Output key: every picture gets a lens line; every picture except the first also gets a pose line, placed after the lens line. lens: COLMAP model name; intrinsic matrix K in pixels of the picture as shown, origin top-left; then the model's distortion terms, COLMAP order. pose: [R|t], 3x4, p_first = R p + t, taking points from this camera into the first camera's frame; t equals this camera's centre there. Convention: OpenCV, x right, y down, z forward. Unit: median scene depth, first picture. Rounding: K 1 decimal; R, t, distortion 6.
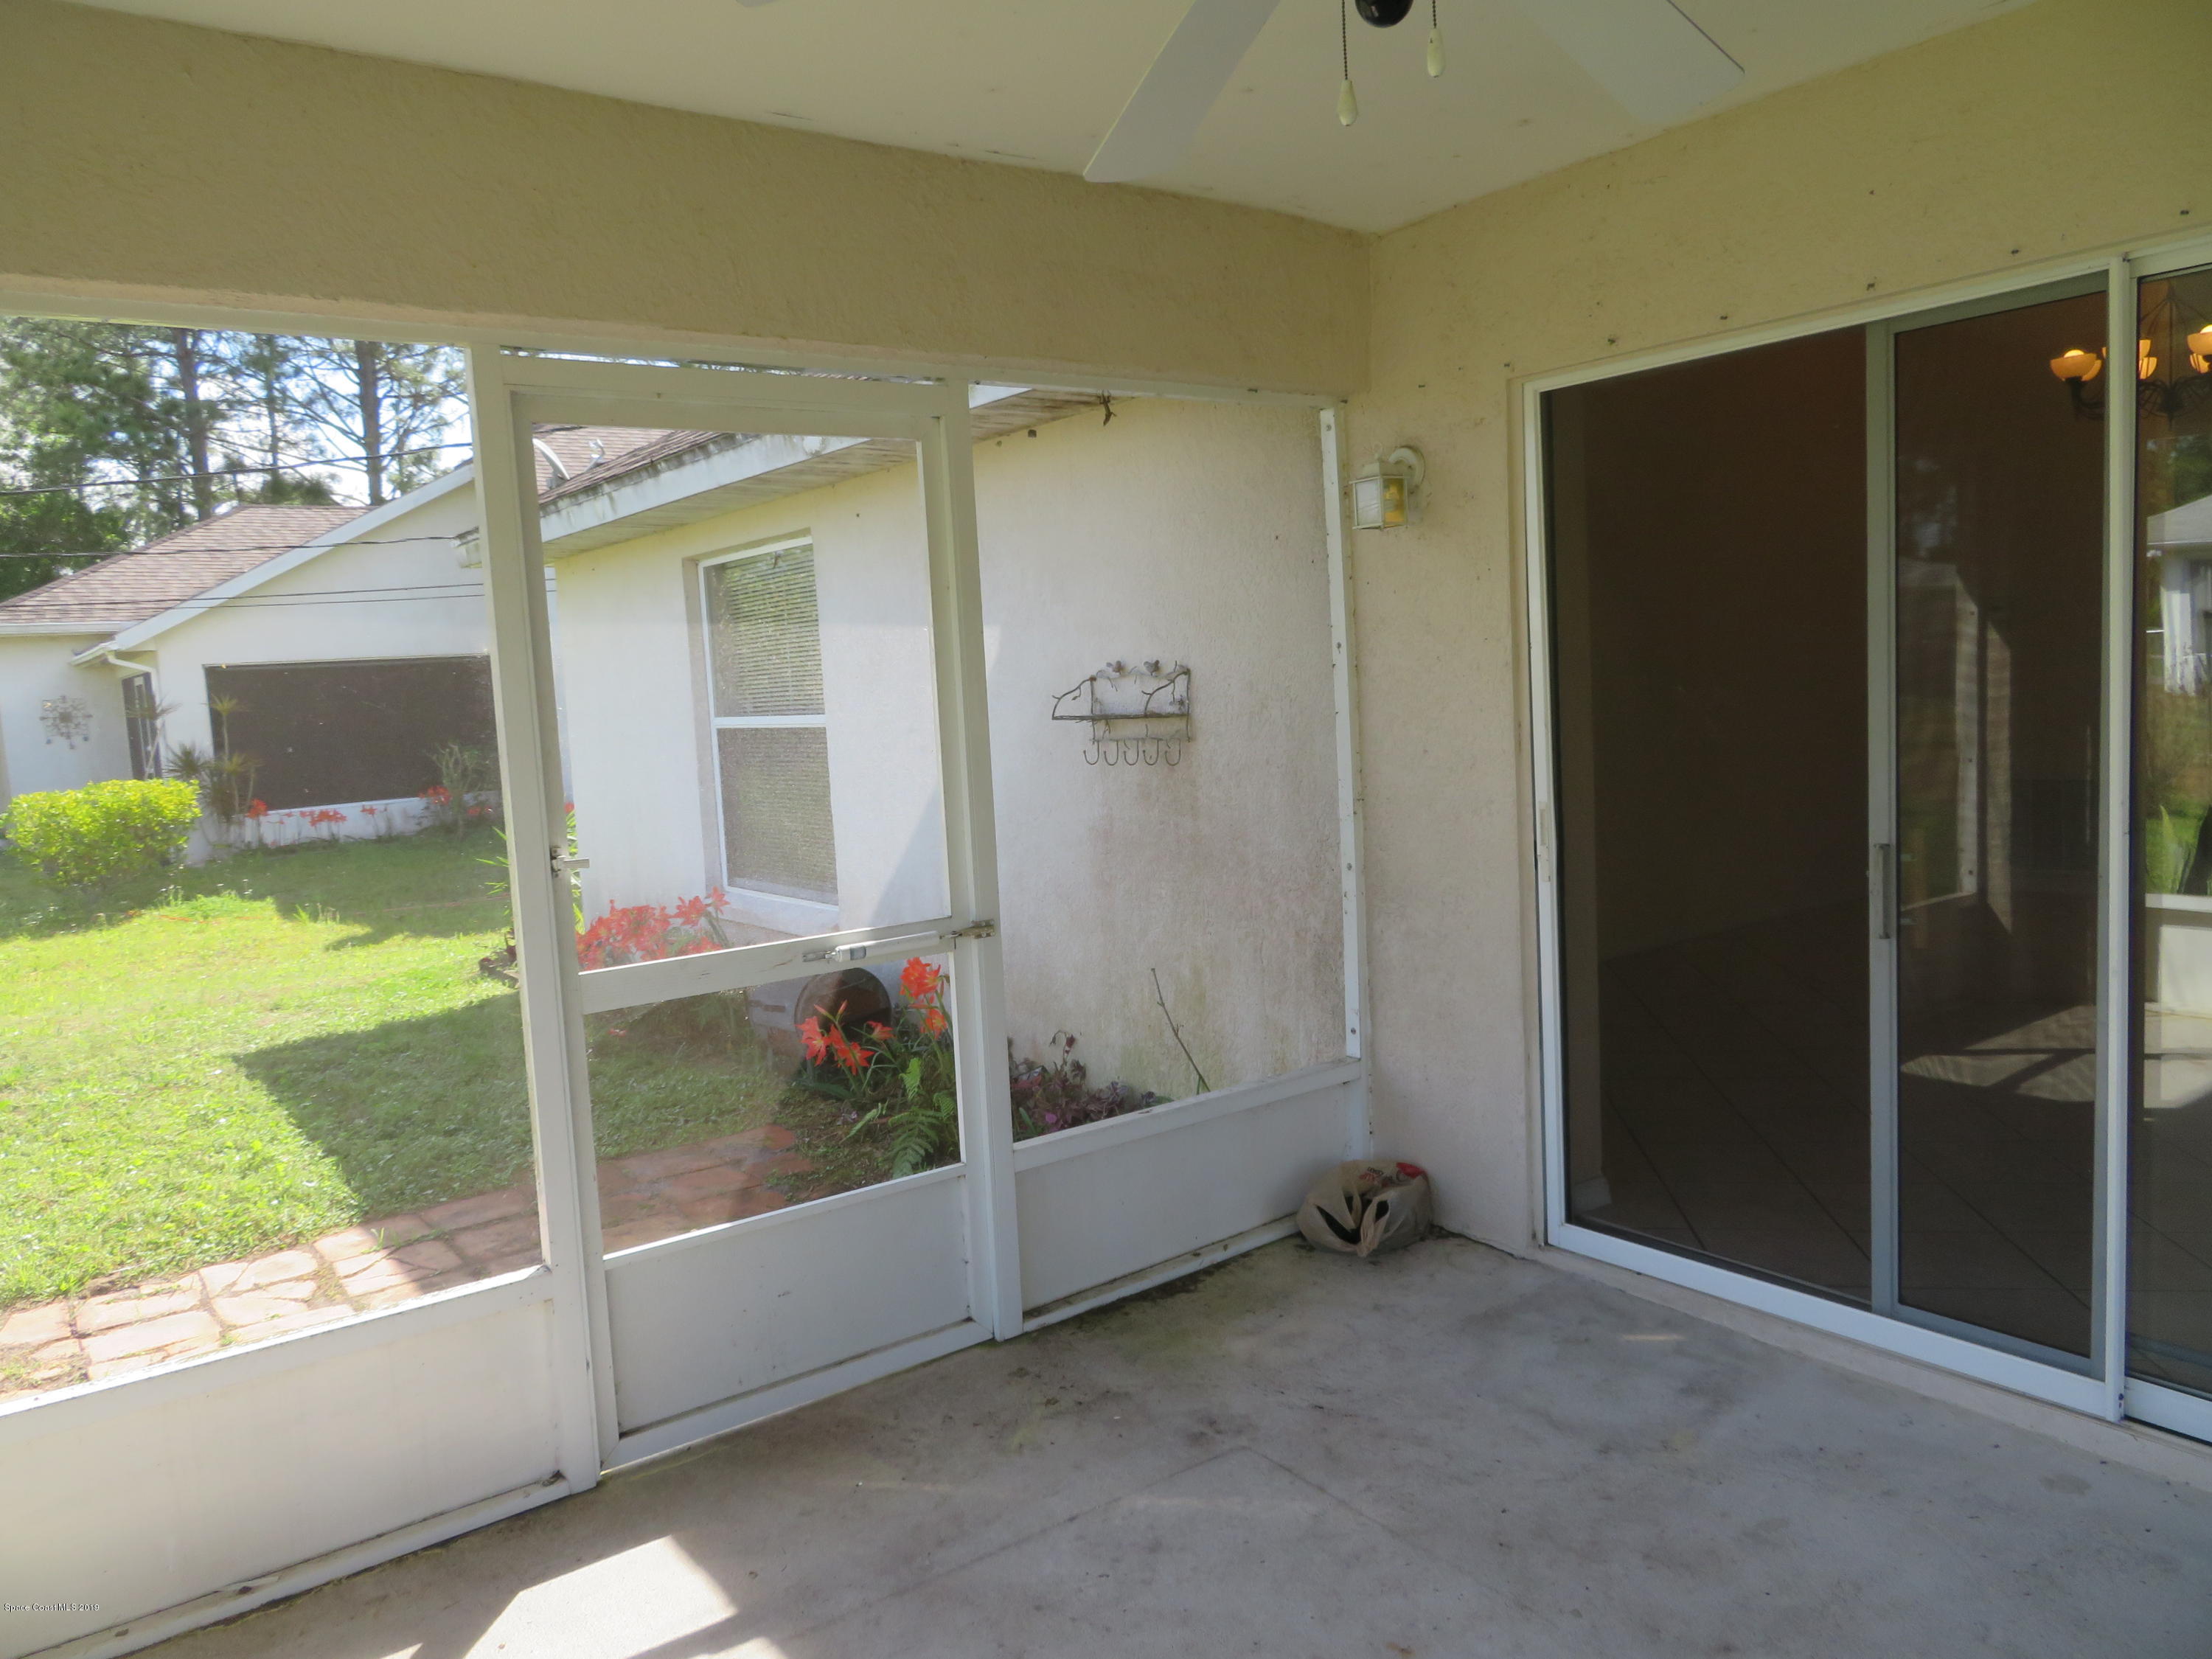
lens RADIAL K [[1583.1, 0, 1100.7], [0, 1583.1, 828.2], [0, 0, 1]] dist [-0.007116, -0.003078]
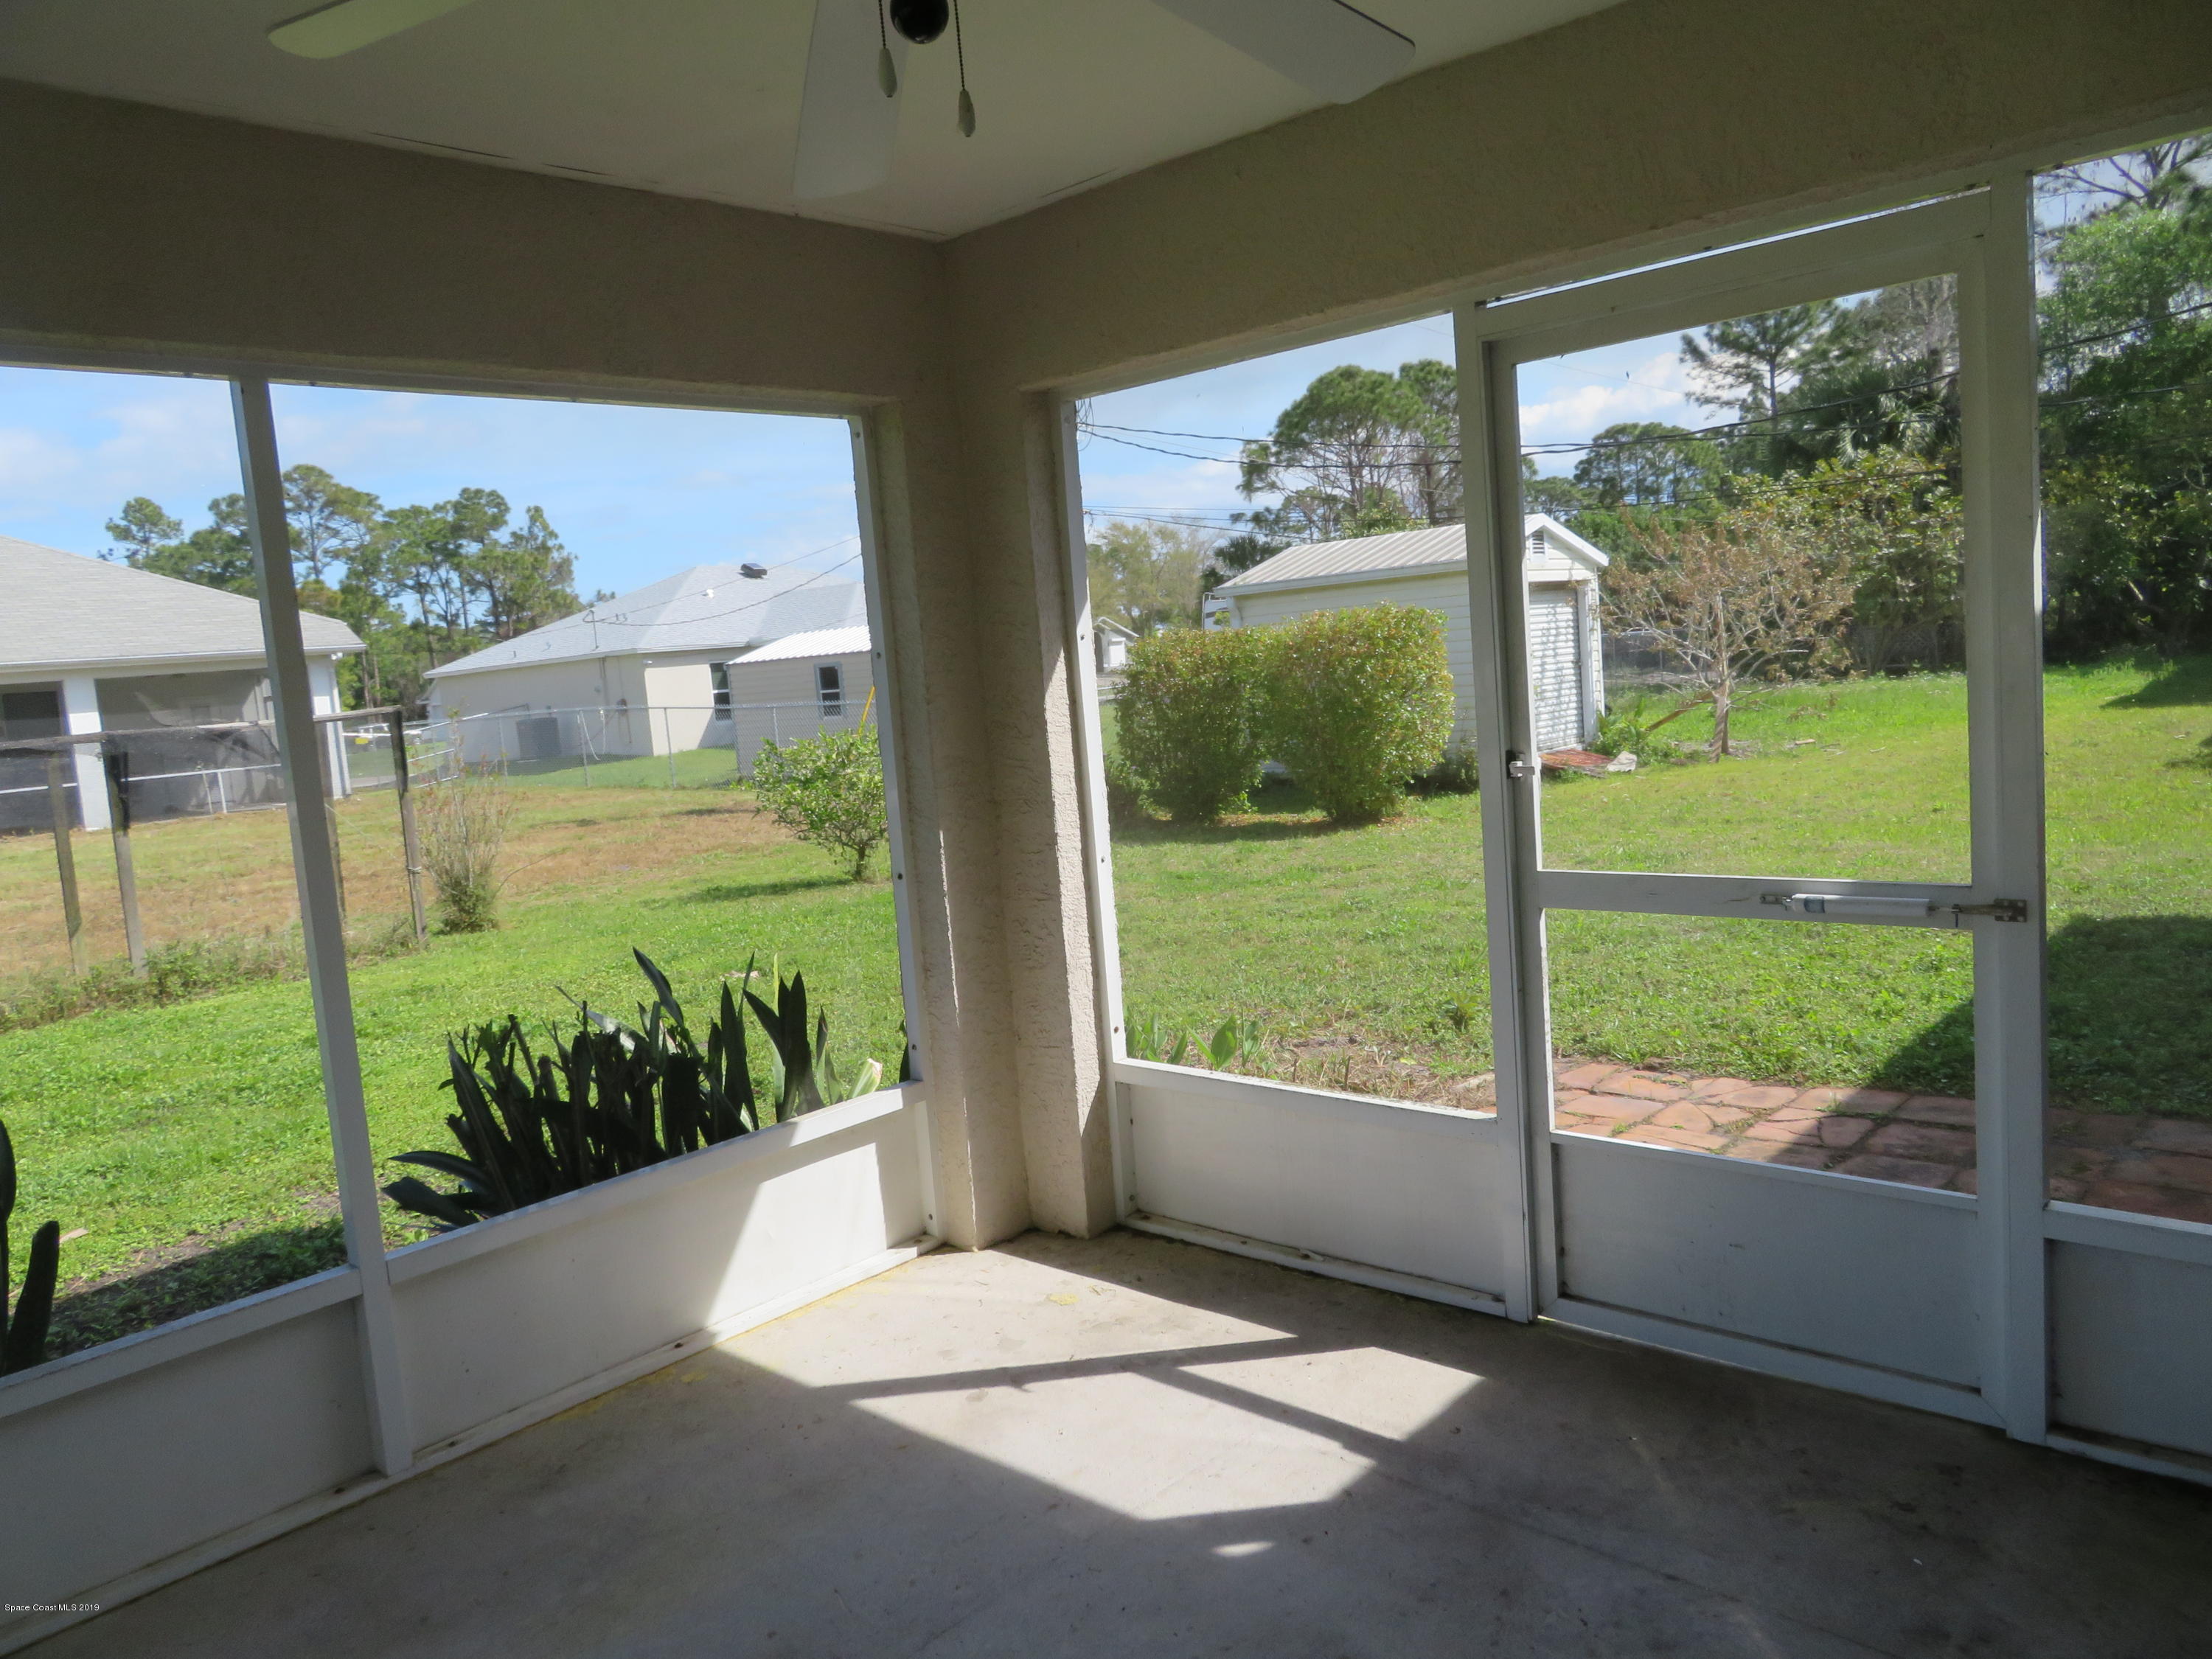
lens RADIAL K [[1583.1, 0, 1100.7], [0, 1583.1, 828.2], [0, 0, 1]] dist [-0.007116, -0.003078]
pose [[0.183360, 0.143841, -0.972465, 0.522303], [-0.023218, 0.989595, 0.141997, -0.066167], [0.982772, -0.003458, 0.184792, 0.387464]]
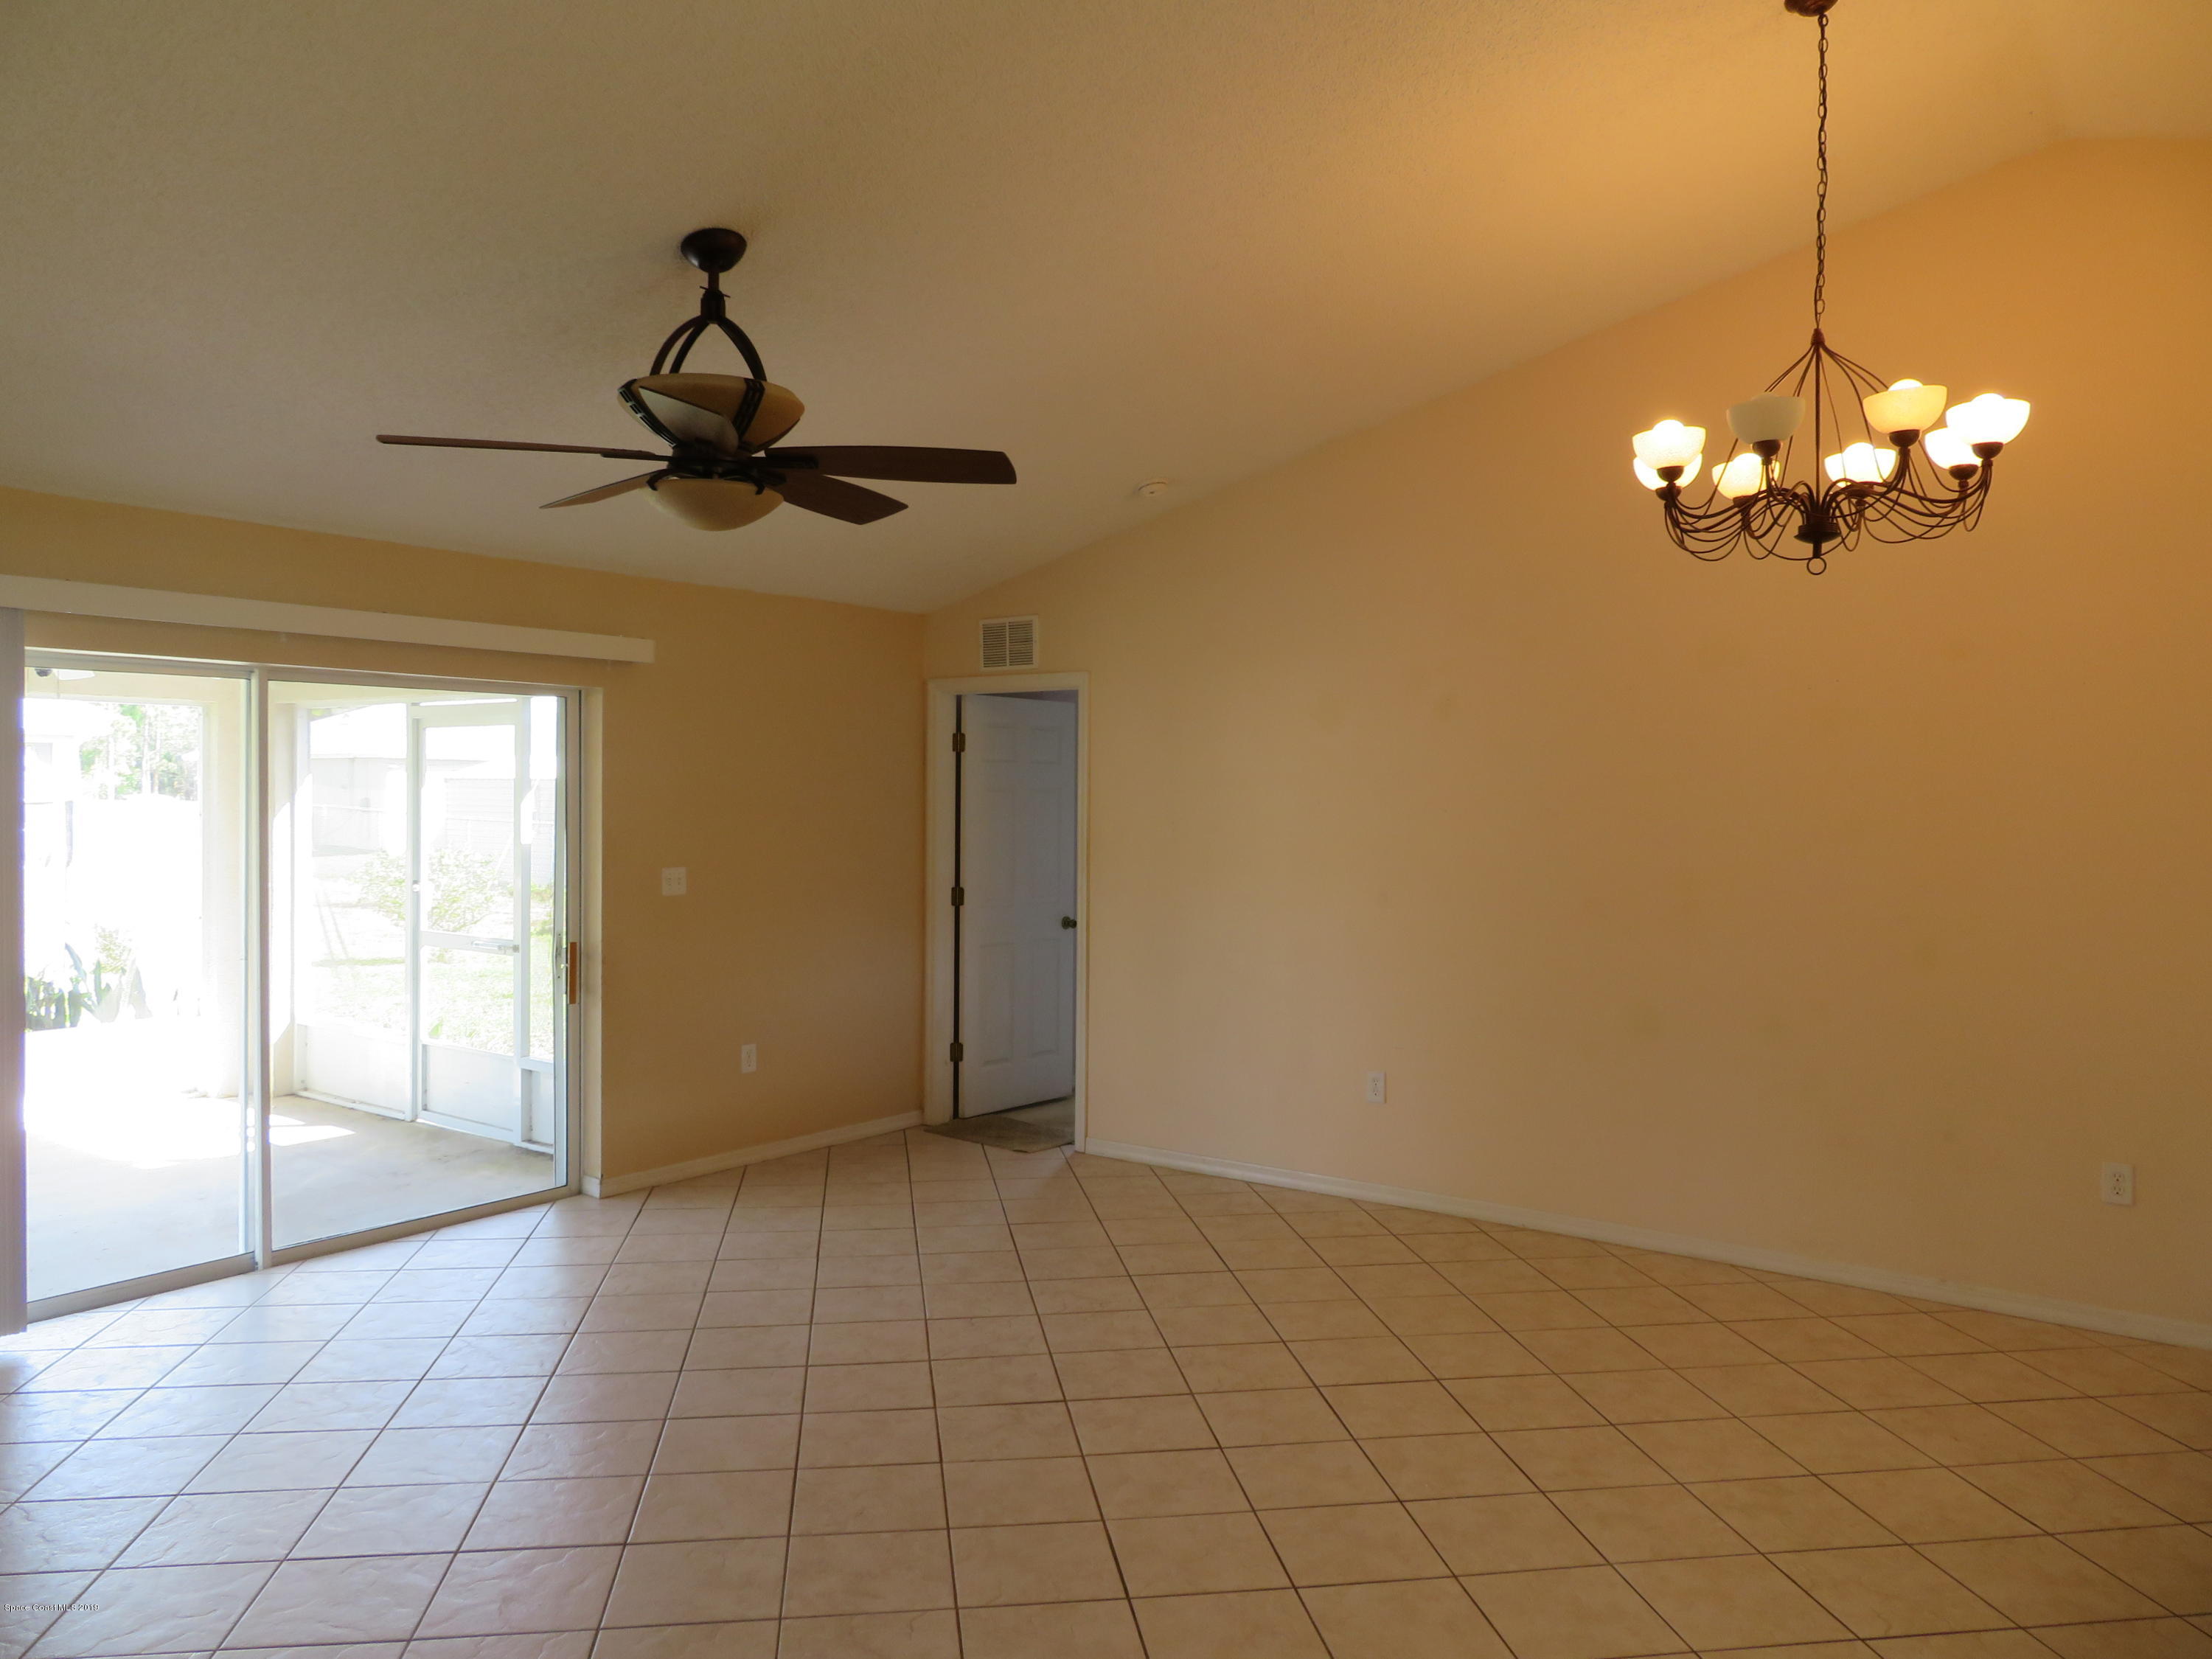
lens RADIAL K [[1583.1, 0, 1100.7], [0, 1583.1, 828.2], [0, 0, 1]] dist [-0.007116, -0.003078]
pose [[0.278793, 0.076073, -0.957334, 2.025677], [-0.118396, 0.991976, 0.044347, -0.268136], [0.953025, 0.100981, 0.285562, 1.032021]]
